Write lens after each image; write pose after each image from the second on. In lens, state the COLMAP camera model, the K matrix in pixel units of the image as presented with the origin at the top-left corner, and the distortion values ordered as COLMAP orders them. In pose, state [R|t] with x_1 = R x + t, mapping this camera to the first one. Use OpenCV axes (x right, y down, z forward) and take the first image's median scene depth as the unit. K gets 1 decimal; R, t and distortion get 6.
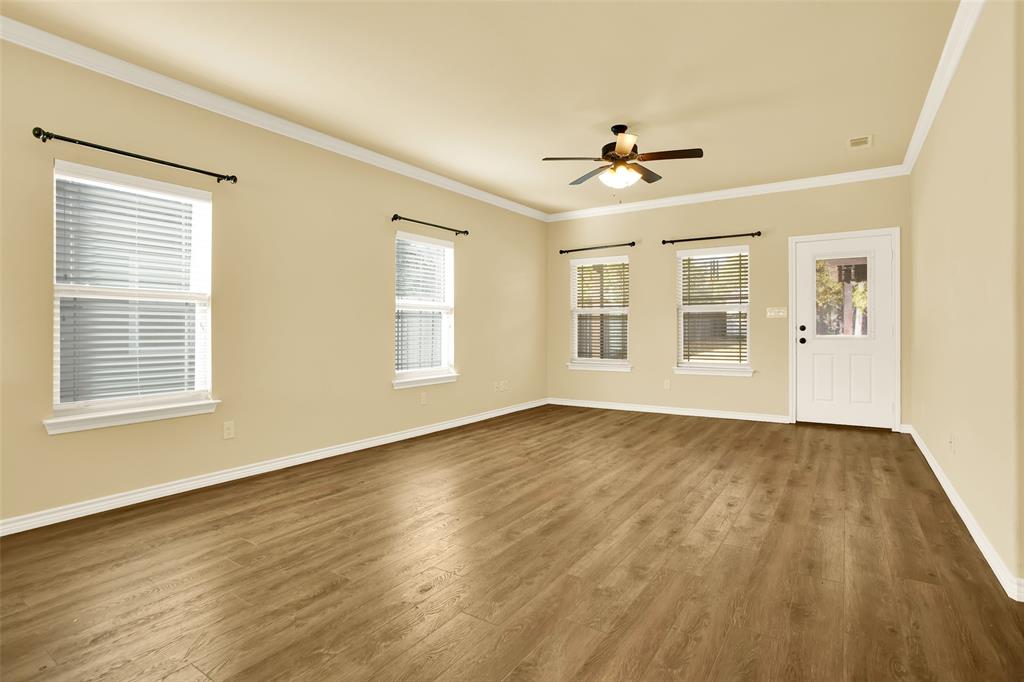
lens RADIAL K [[508.2, 0, 516.3], [0, 508.2, 325.2], [0, 0, 1]] dist [-0.068237, 0.027023]
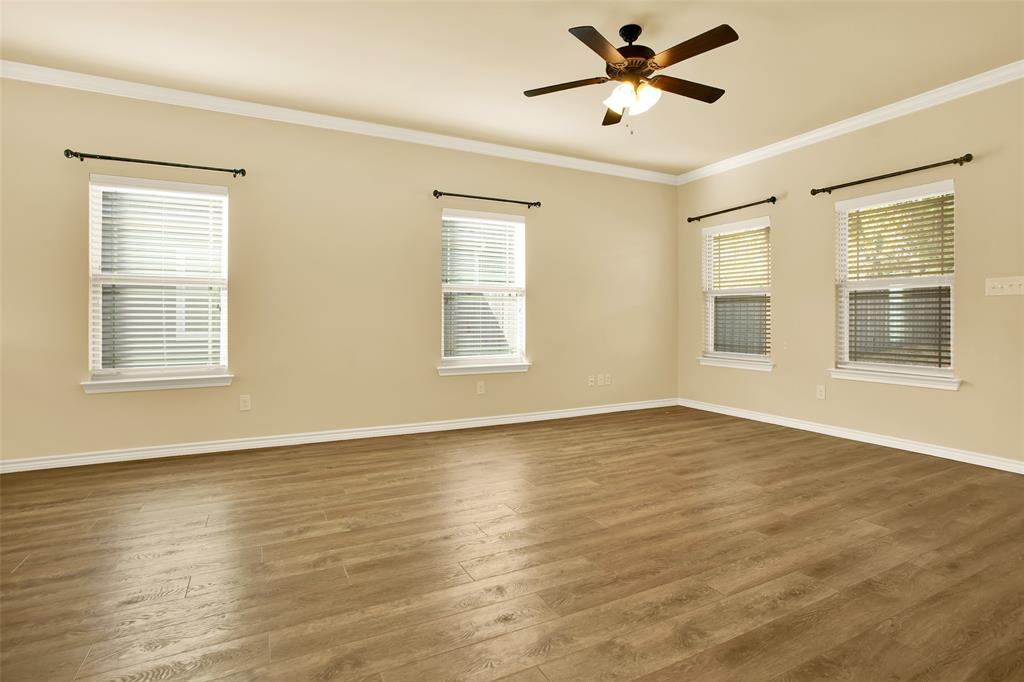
lens RADIAL K [[499.8, 0, 515.0], [0, 499.8, 327.3], [0, 0, 1]] dist [-0.069230, 0.035469]
pose [[0.874371, 0.013359, -0.485074, 0.341828], [-0.001224, 0.999678, 0.025326, 0.011433], [0.485256, -0.021551, 0.874106, 0.252015]]
